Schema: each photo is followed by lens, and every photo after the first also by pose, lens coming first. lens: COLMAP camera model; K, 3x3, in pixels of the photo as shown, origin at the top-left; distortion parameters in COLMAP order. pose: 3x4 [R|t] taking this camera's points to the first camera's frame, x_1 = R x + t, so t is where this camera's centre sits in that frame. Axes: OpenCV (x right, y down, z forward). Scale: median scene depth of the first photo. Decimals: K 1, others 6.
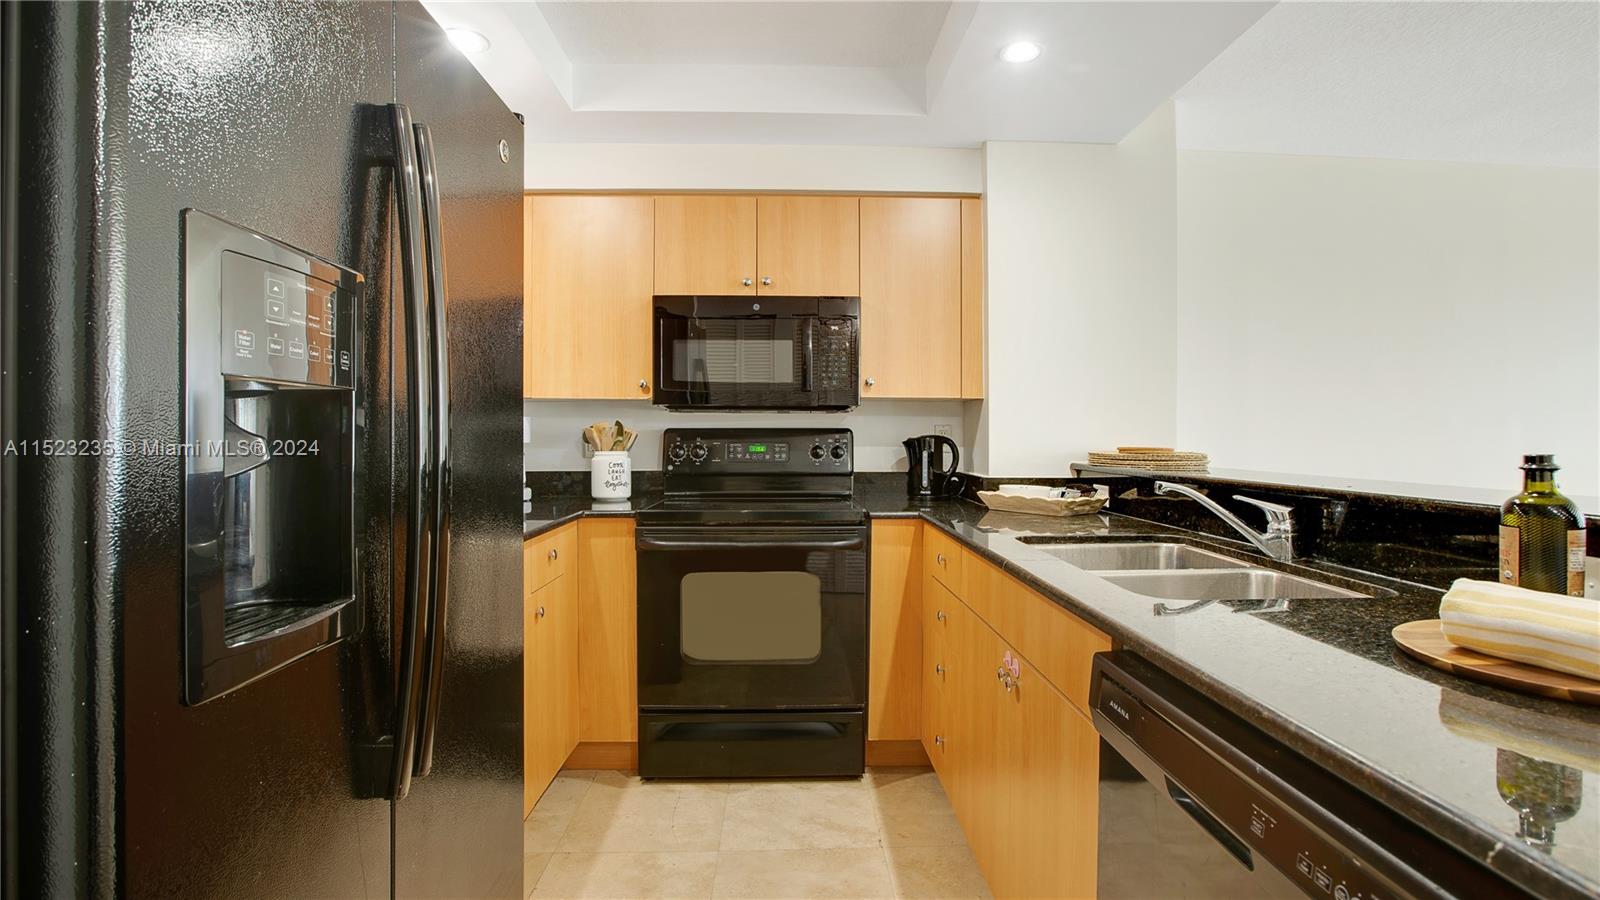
lens RADIAL K [[770.5, 0, 800.3], [0, 770.5, 445.9], [0, 0, 1]] dist [-0.032823, 0.014867]
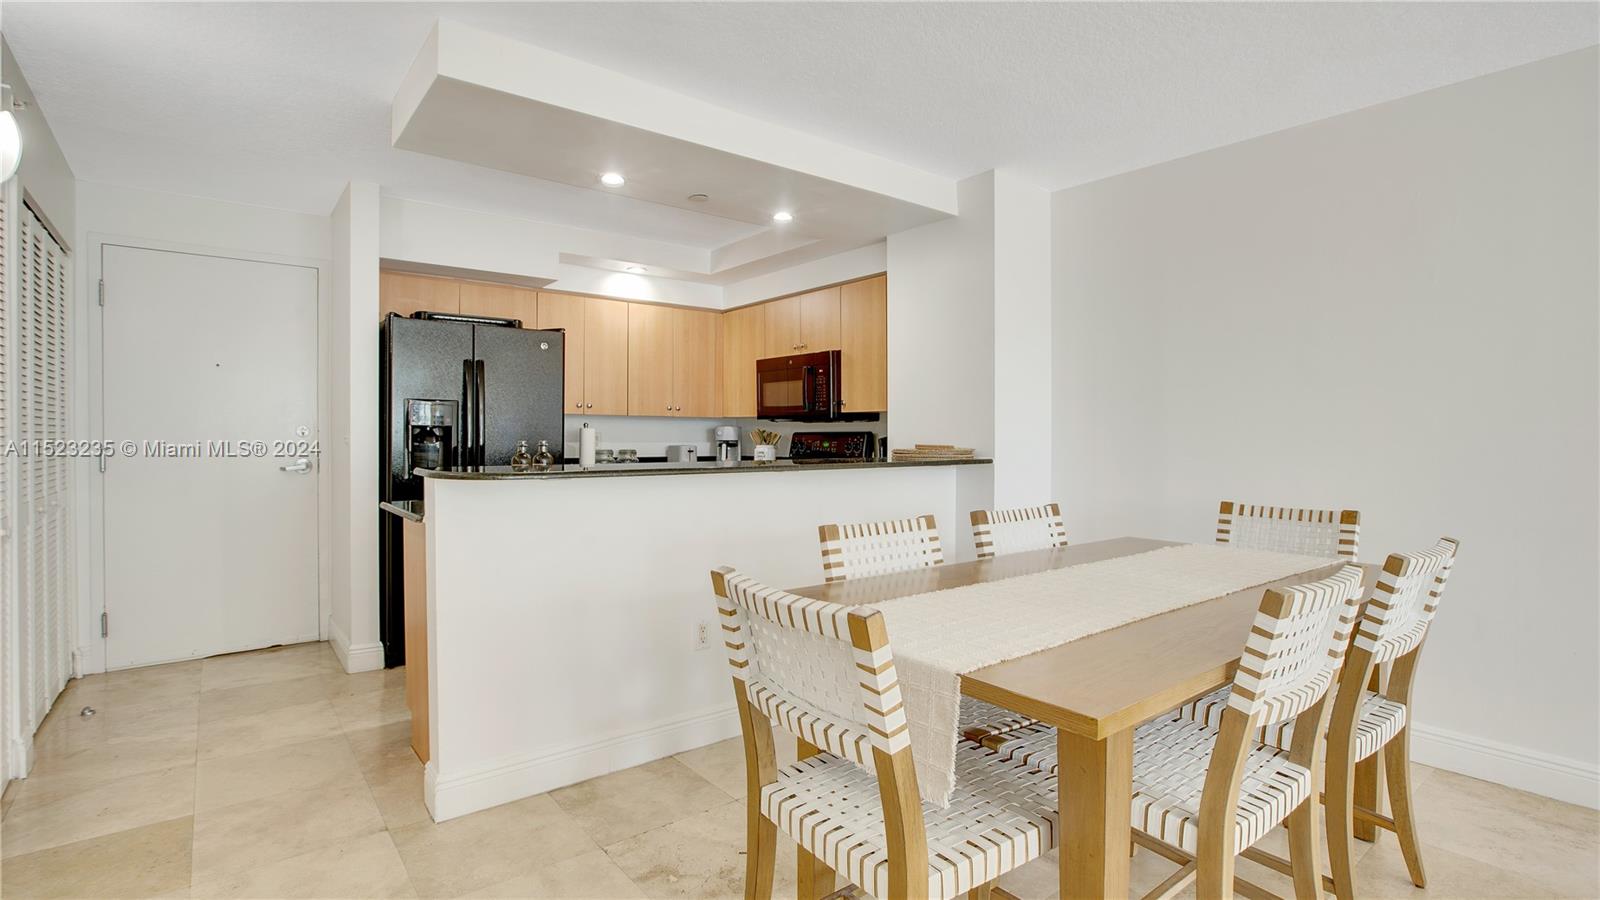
lens RADIAL K [[770.5, 0, 800.3], [0, 770.5, 445.9], [0, 0, 1]] dist [-0.032823, 0.014867]
pose [[0.591553, 0.002997, -0.806260, 1.330182], [-0.001347, 0.999995, 0.002729, 0.002720], [0.806265, -0.000529, 0.591555, -0.004655]]
